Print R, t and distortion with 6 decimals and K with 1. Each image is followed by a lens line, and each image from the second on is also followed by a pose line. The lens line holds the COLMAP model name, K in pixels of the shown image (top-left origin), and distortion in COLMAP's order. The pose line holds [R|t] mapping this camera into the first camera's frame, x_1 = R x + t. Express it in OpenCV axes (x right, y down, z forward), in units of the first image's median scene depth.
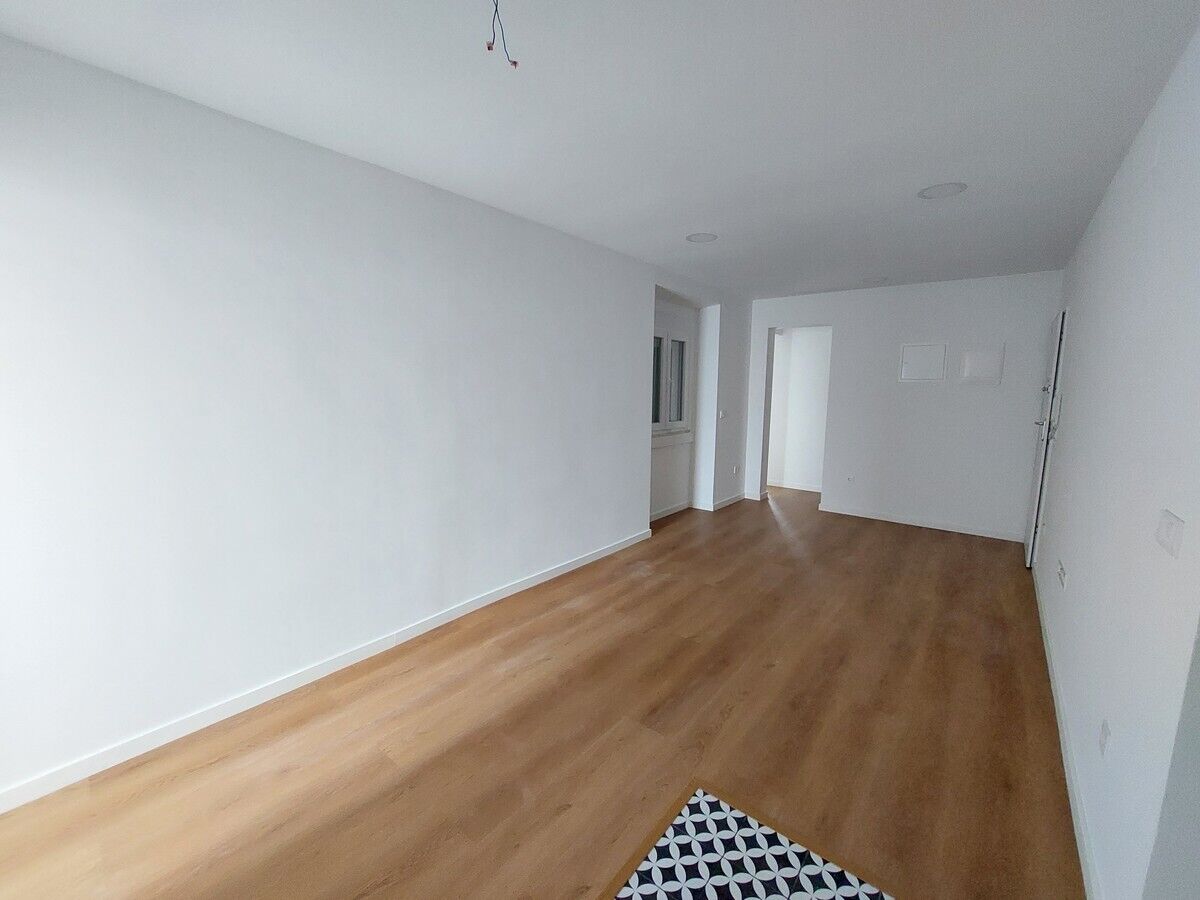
lens RADIAL K [[491.6, 0, 617.5], [0, 491.6, 447.1], [0, 0, 1]] dist [-0.000654, -0.000272]
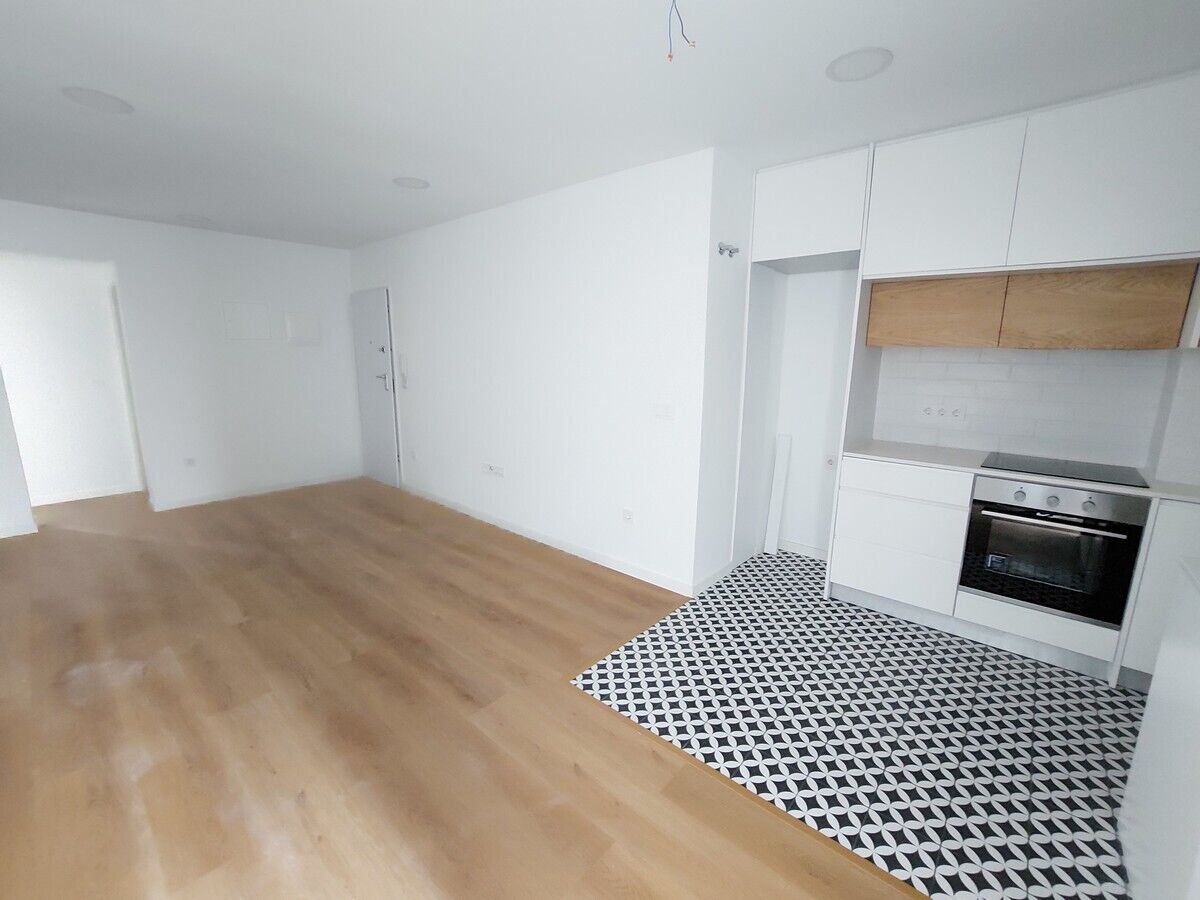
lens RADIAL K [[501.9, 0, 608.5], [0, 501.9, 450.4], [0, 0, 1]] dist [-0.002762, -0.000319]
pose [[0.056715, -0.203846, 0.977359, -0.532943], [0.116868, 0.973560, 0.196272, -0.063156], [-0.991527, 0.103091, 0.079038, 0.416679]]
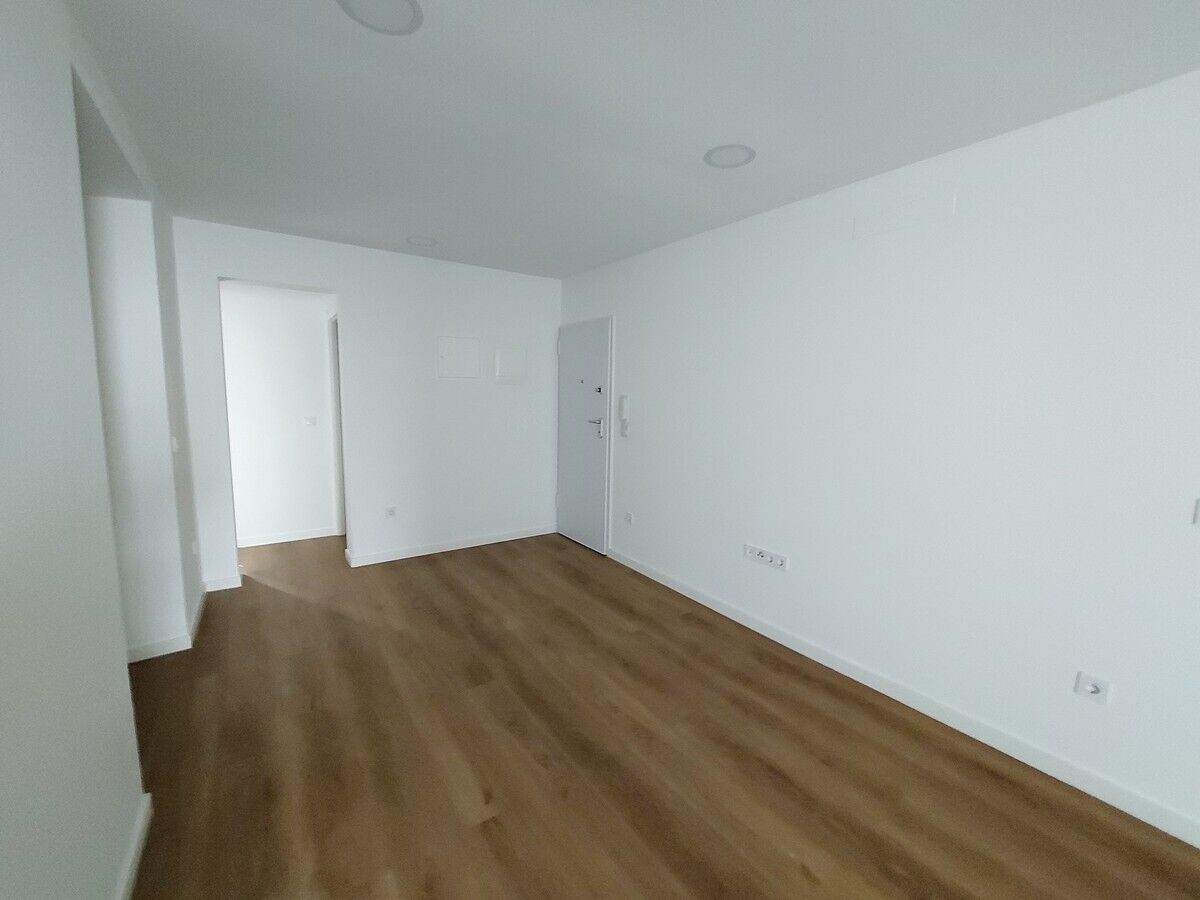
lens RADIAL K [[491.6, 0, 617.5], [0, 491.6, 447.1], [0, 0, 1]] dist [-0.000654, -0.000272]
pose [[0.271804, -0.113027, 0.955692, -0.205968], [0.097988, 0.991168, 0.089355, -0.108158], [-0.957351, 0.069360, 0.280479, 0.830853]]
